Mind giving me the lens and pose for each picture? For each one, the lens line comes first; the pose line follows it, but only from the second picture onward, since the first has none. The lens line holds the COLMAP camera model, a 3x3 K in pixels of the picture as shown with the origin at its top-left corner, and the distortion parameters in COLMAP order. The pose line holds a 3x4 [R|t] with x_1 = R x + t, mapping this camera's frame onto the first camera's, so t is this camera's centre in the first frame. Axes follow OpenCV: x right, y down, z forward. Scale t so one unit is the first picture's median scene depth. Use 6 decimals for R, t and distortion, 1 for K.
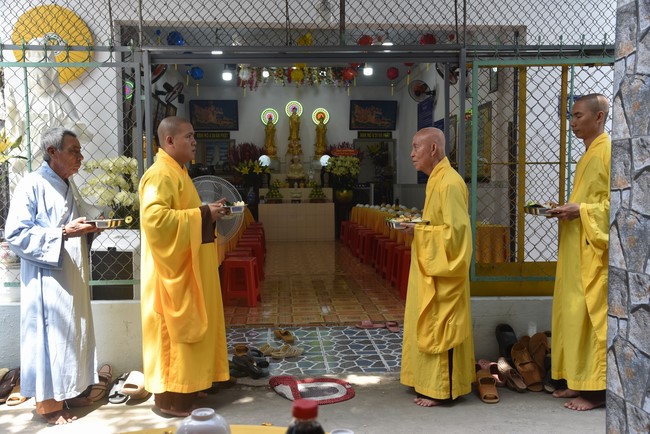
lens RADIAL K [[638.8, 0, 282.4], [0, 638.8, 178.9], [0, 0, 1]] dist [0.484806, -0.000186]
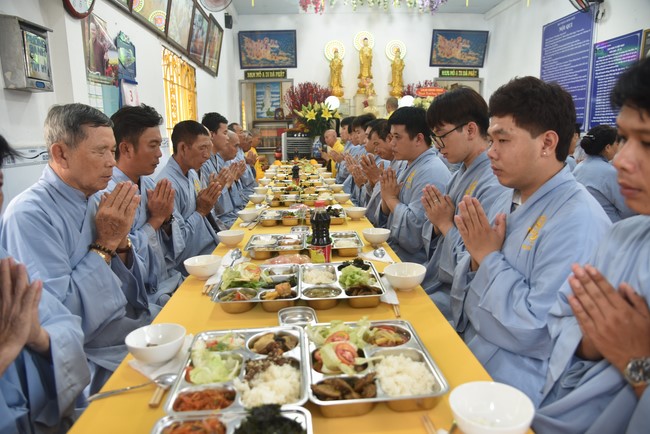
lens RADIAL K [[445.1, 0, 319.3], [0, 445.1, 218.2], [0, 0, 1]] dist [-0.085330, 0.042747]
pose [[0.999105, -0.018270, 0.038148, -0.067377], [0.010254, 0.979617, 0.200610, 0.001750], [-0.041035, -0.200040, 0.978928, 0.413471]]
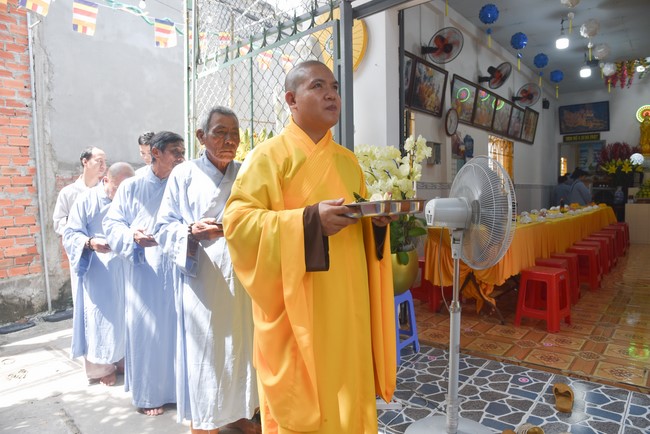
lens RADIAL K [[445.1, 0, 319.3], [0, 445.1, 218.2], [0, 0, 1]] dist [-0.085330, 0.042747]
pose [[0.759125, 0.038884, -0.649782, 0.032799], [0.012566, 0.997153, 0.074351, 0.006330], [0.650823, -0.064607, 0.756475, 0.181965]]
